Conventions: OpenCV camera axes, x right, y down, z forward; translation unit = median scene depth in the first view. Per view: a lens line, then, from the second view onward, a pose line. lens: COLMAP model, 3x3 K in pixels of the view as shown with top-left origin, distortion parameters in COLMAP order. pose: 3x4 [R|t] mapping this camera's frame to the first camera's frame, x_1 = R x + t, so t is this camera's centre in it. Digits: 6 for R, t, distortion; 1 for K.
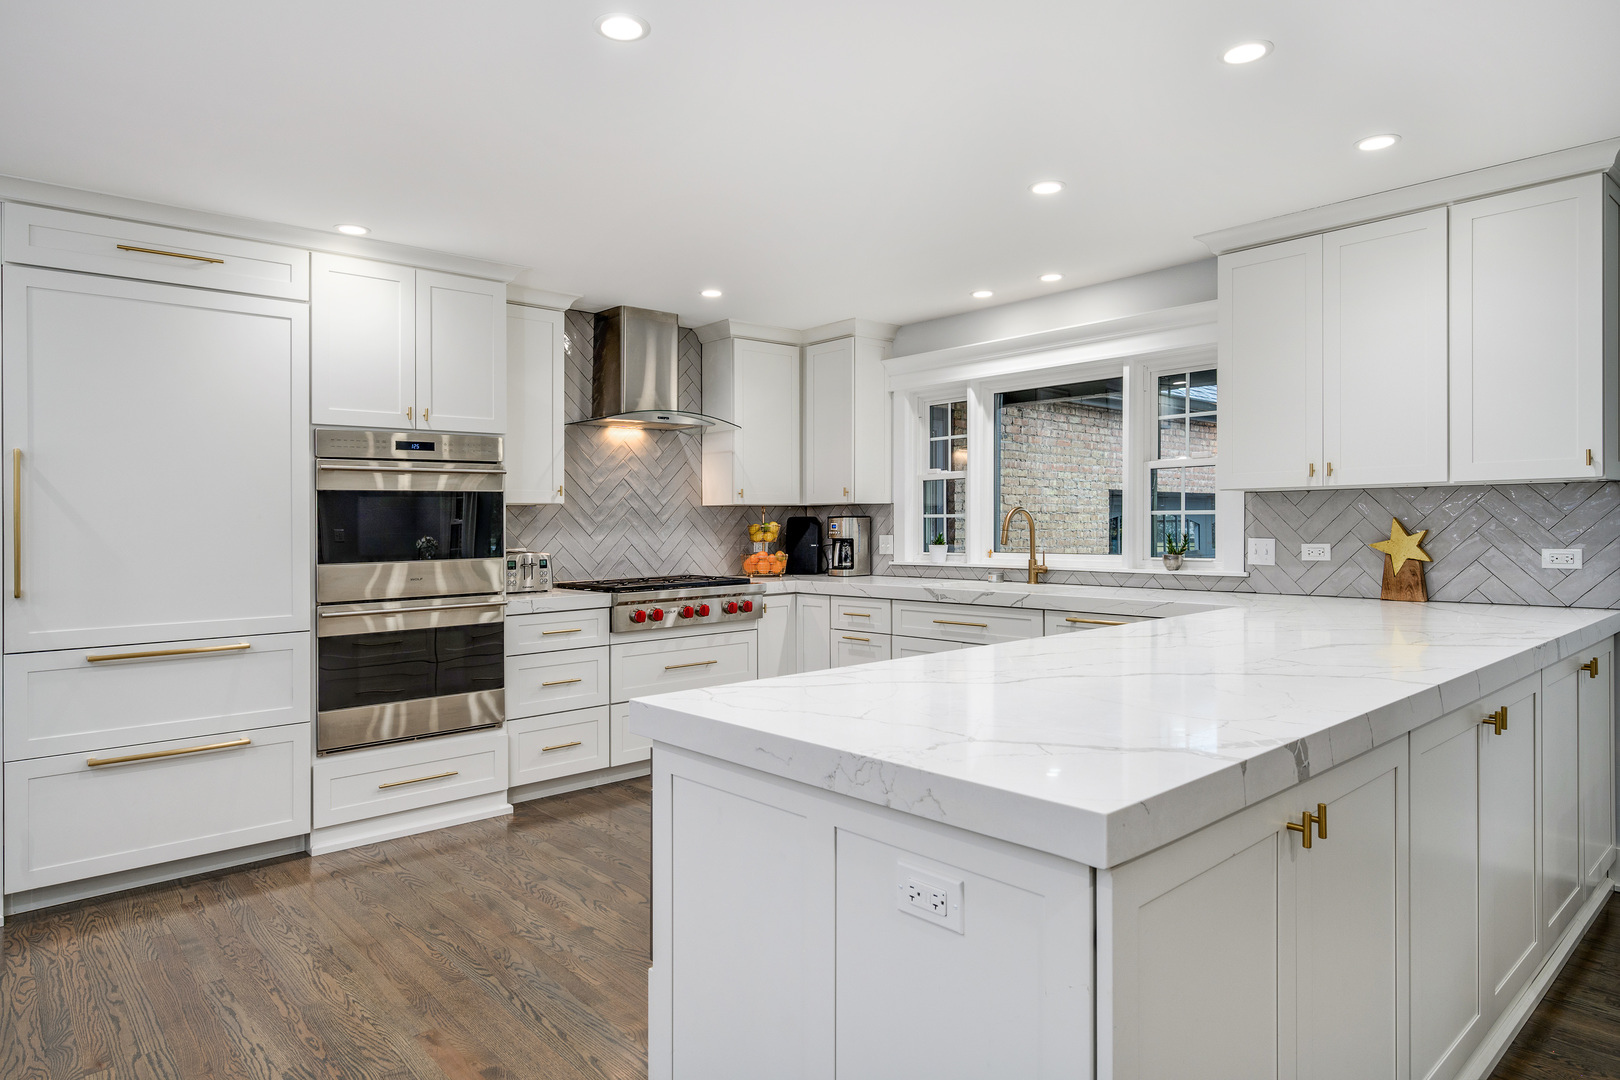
lens RADIAL K [[977.5, 0, 812.9], [0, 977.5, 524.4], [0, 0, 1]] dist [0.002952, 0.000530]
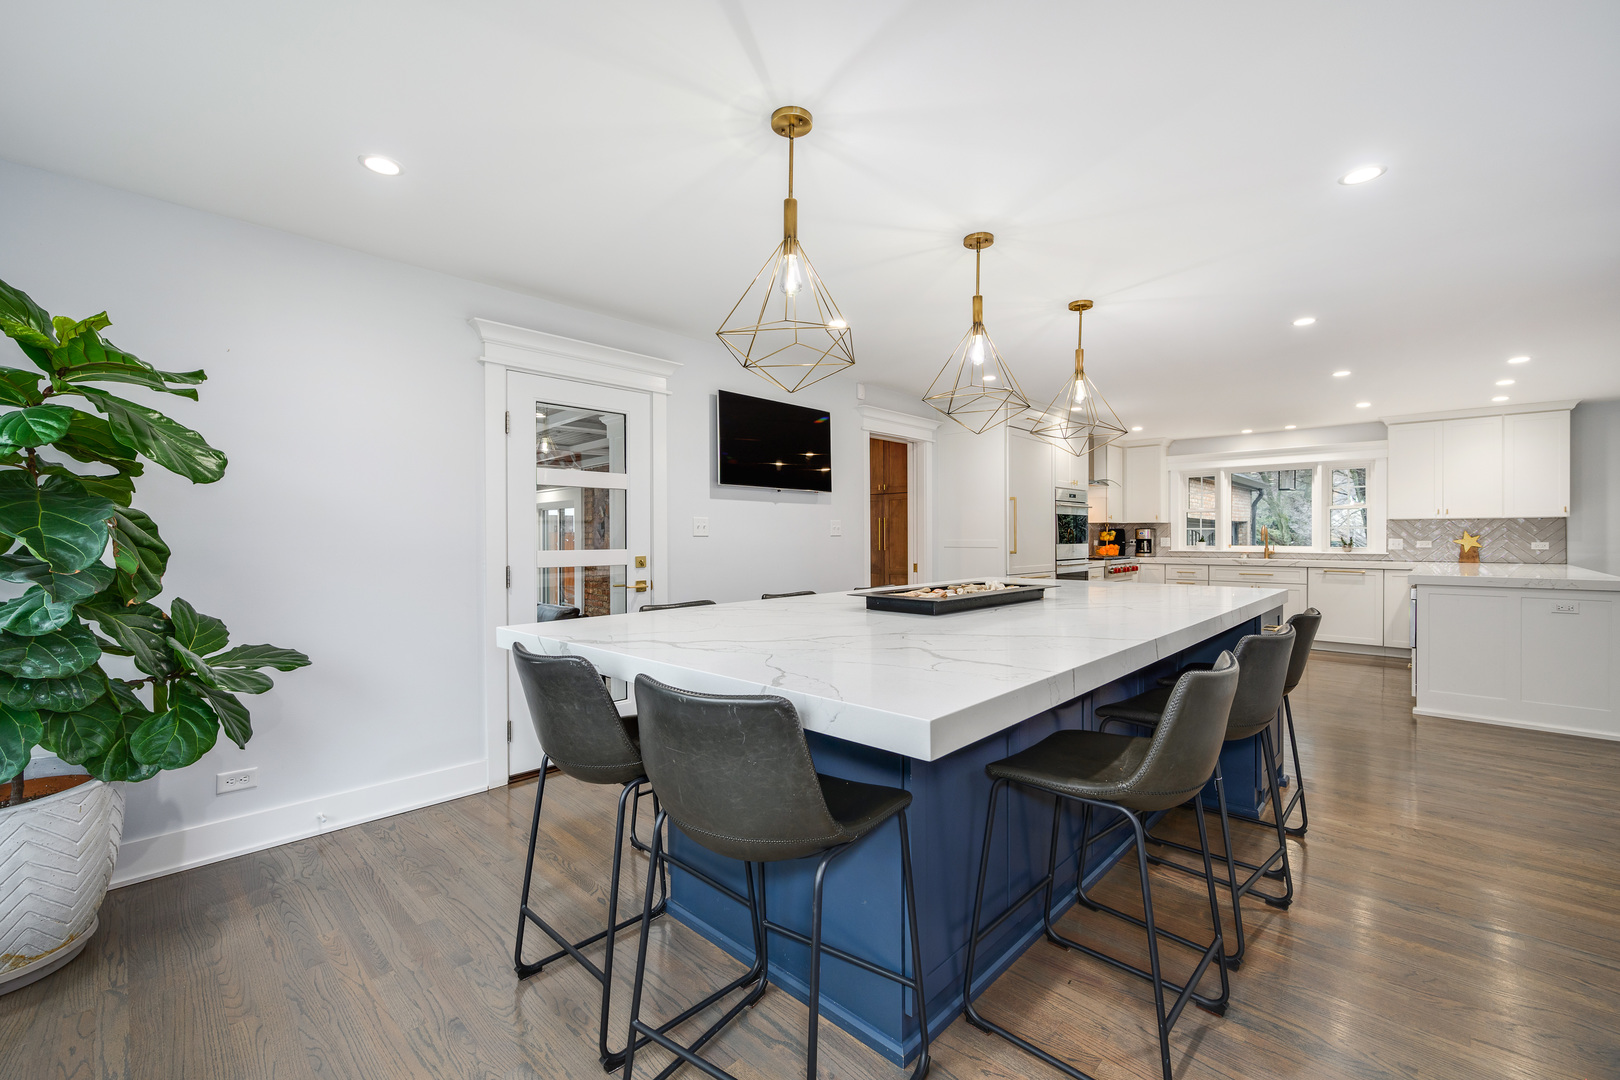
lens RADIAL K [[660.3, 0, 811.3], [0, 660.3, 537.3], [0, 0, 1]] dist [0.000021, -0.000128]
pose [[0.997849, 0.010119, 0.064764, -0.929669], [-0.010065, 0.999949, -0.001154, 0.023256], [-0.064772, 0.000500, 0.997900, -0.464310]]
